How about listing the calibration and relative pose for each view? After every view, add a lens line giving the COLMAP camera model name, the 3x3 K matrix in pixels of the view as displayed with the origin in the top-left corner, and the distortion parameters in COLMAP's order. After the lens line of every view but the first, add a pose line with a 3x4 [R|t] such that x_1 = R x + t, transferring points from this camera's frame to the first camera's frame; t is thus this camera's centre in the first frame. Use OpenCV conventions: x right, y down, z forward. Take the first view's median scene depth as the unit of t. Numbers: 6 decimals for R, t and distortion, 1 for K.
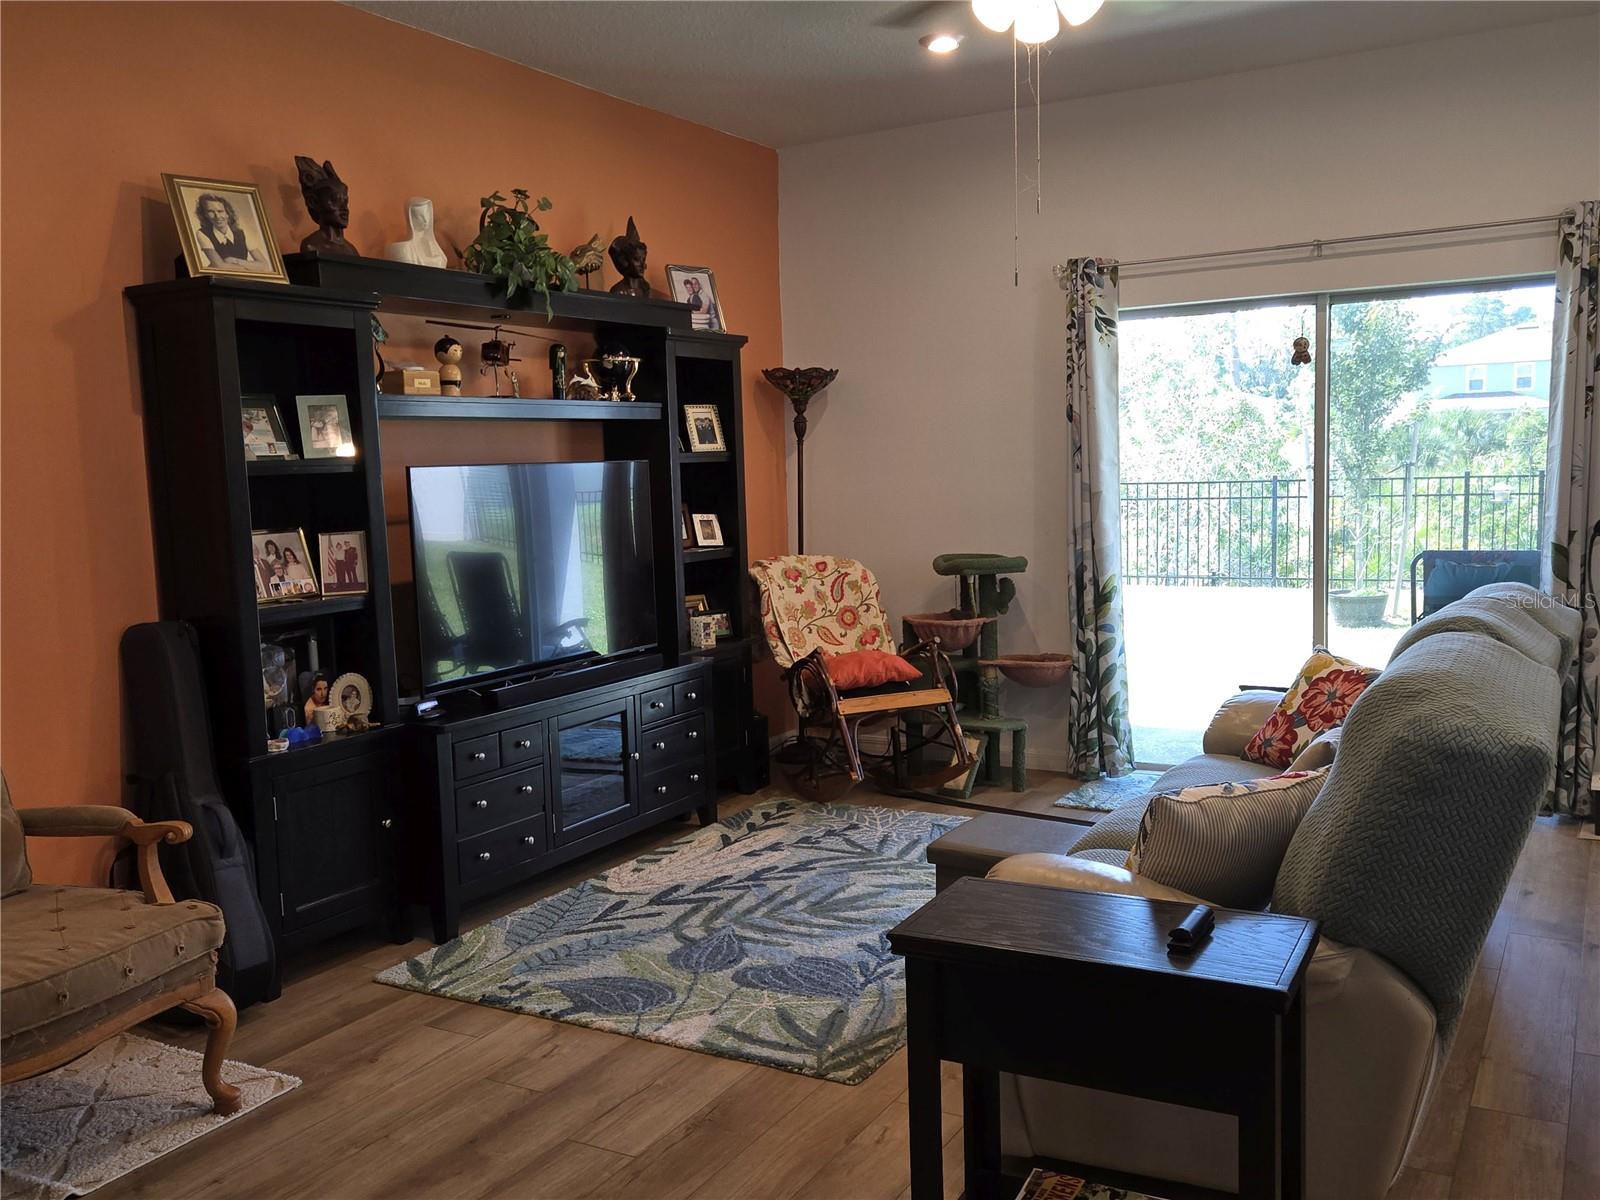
lens RADIAL K [[1421.0, 0, 784.2], [0, 1421.0, 607.1], [0, 0, 1]] dist [0.075579, -0.007927]
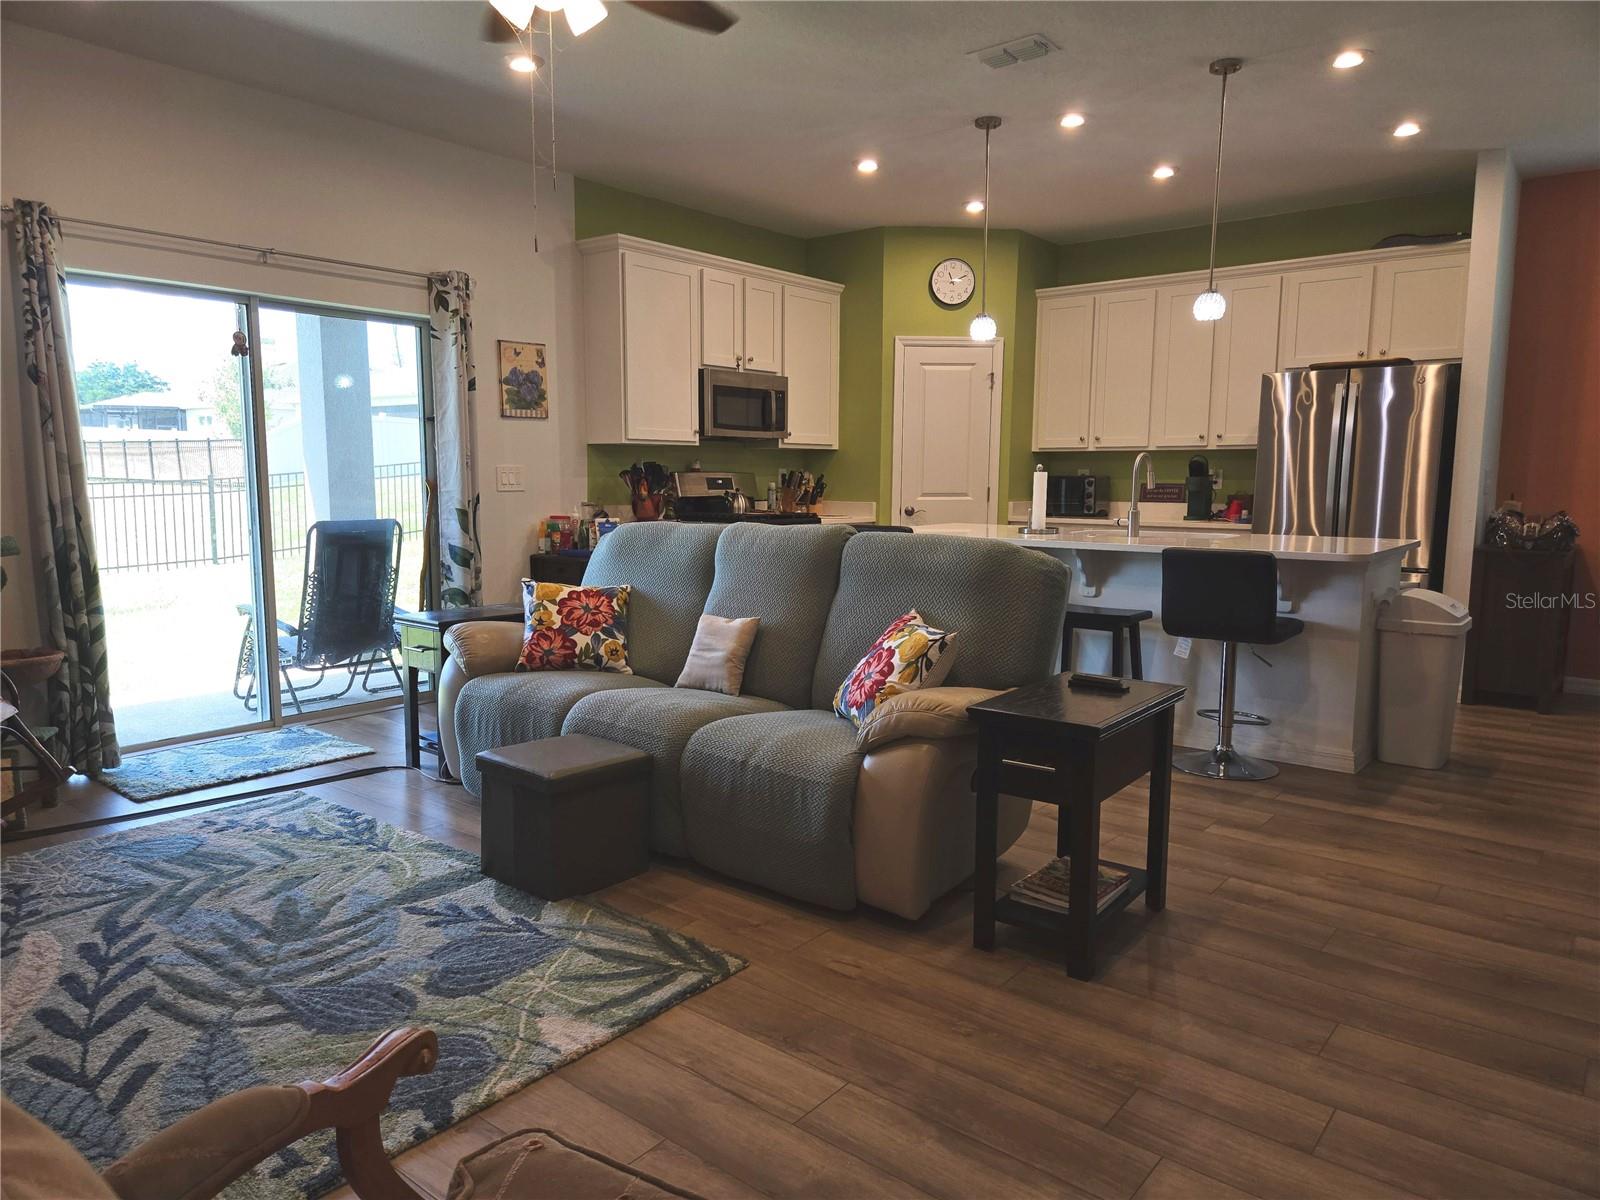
lens RADIAL K [[1061.8, 0, 783.7], [0, 1061.8, 601.5], [0, 0, 1]] dist [0.070361, -0.064705]
pose [[0.165929, -0.089987, 0.982023, -0.503674], [0.094010, 0.992736, 0.075085, -0.002737], [-0.981646, 0.079861, 0.173183, 0.556370]]
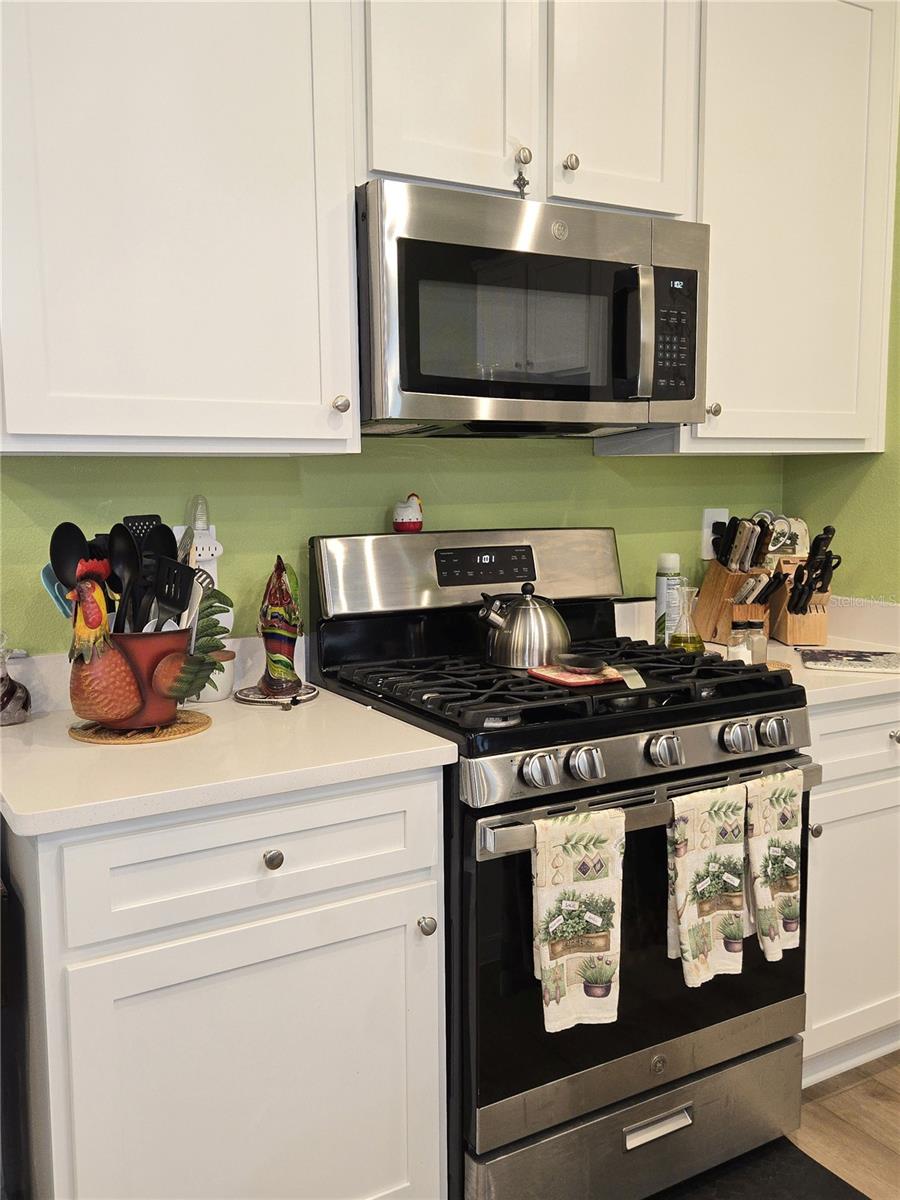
lens RADIAL K [[1065.8, 0, 459.9], [0, 1065.8, 598.6], [0, 0, 1]] dist [0.075579, -0.007927]
pose [[0.488794, -0.077456, 0.868954, 0.504261], [0.084926, 0.995545, 0.040969, -0.068274], [-0.868256, 0.053771, 0.493195, 0.653921]]
